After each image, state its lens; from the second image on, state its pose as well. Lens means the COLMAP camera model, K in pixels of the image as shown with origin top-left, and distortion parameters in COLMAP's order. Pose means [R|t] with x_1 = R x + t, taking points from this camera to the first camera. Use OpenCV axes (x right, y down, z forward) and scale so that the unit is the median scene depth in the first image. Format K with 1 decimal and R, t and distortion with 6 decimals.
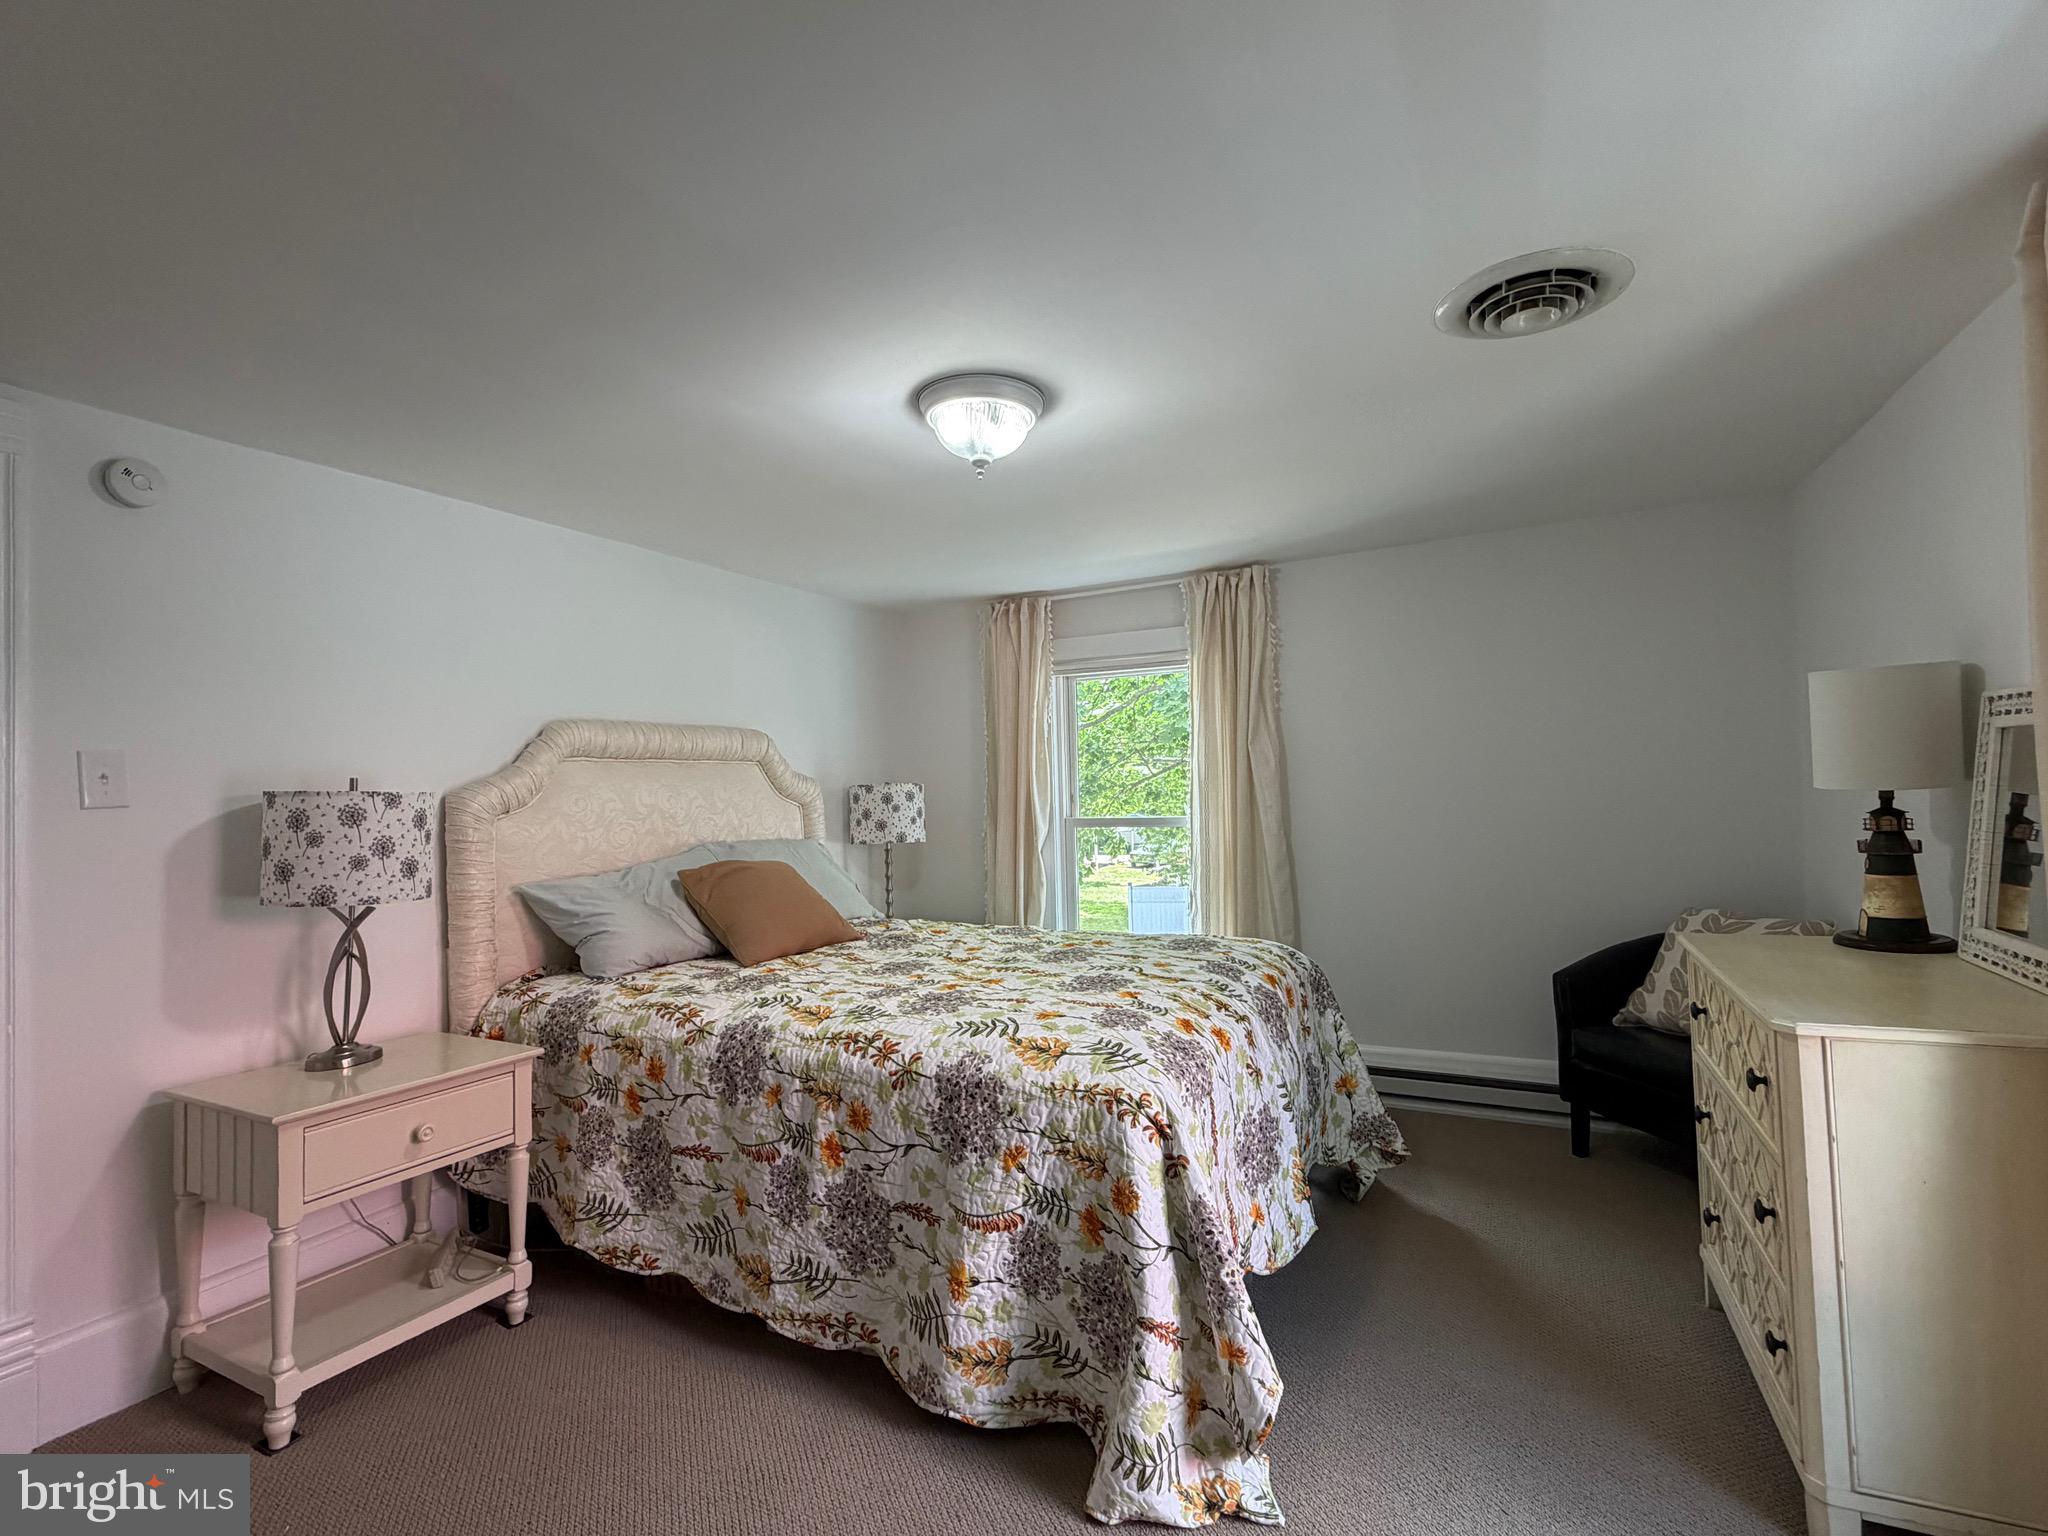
lens RADIAL K [[965.9, 0, 1021.8], [0, 965.9, 763.4], [0, 0, 1]] dist [0.001446, -0.000036]
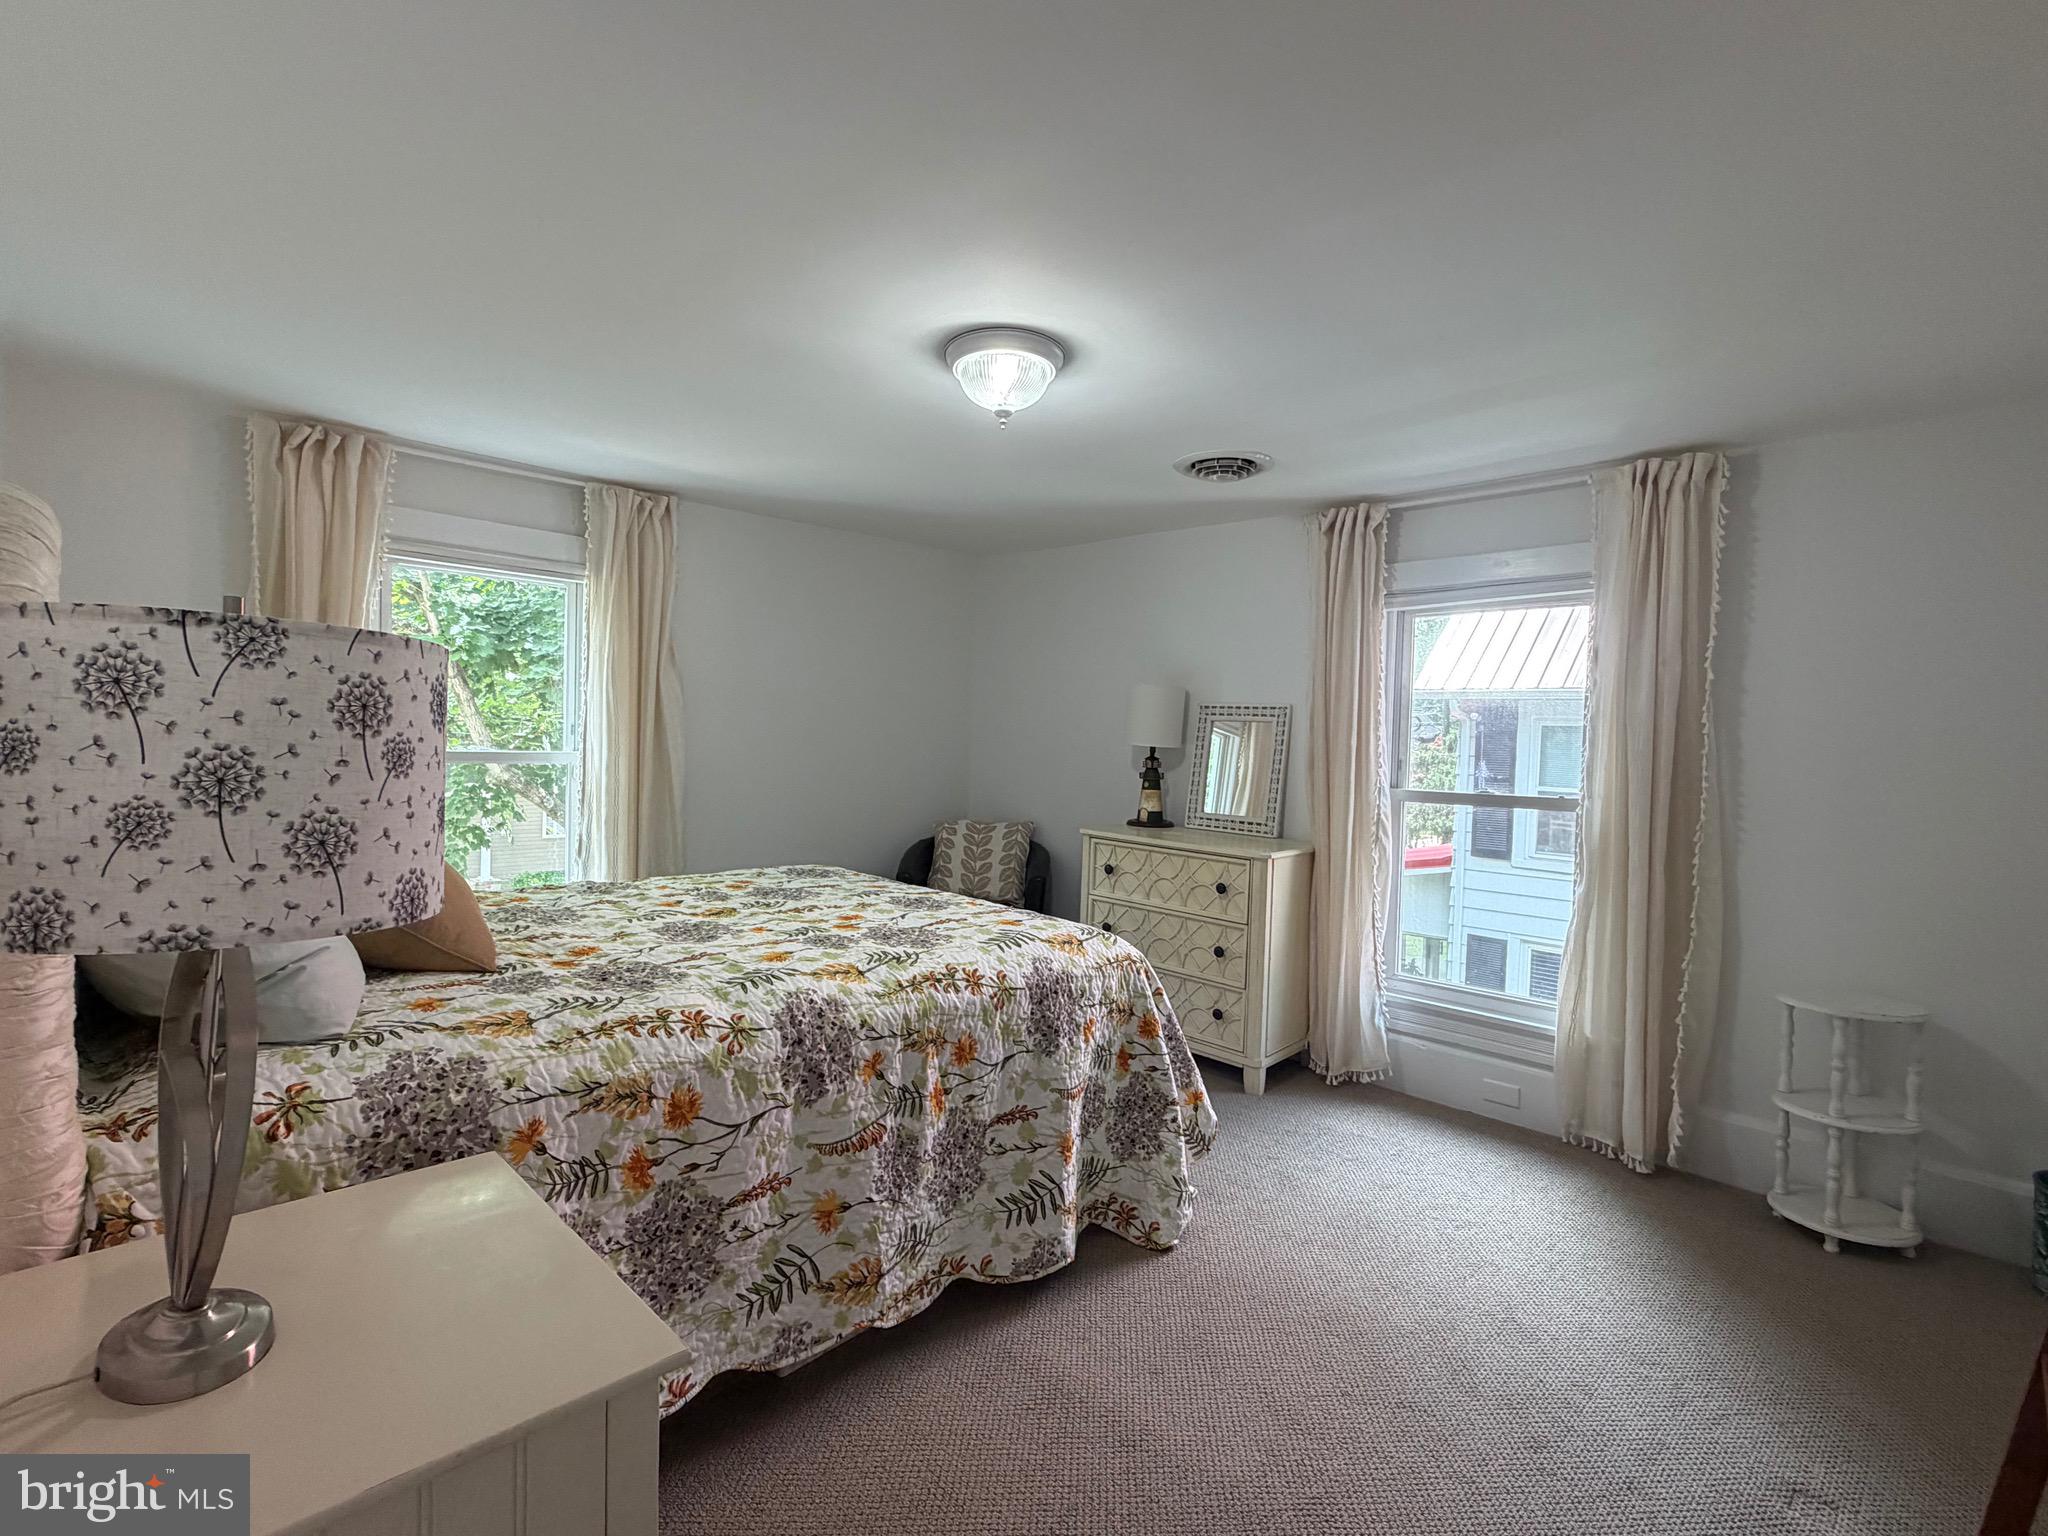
lens RADIAL K [[965.9, 0, 1021.8], [0, 965.9, 763.4], [0, 0, 1]] dist [0.001446, -0.000036]
pose [[0.298677, 0.013395, 0.954260, -1.060069], [-0.063875, 0.997940, 0.005984, 0.063990], [-0.952214, -0.062741, 0.298917, 0.652657]]
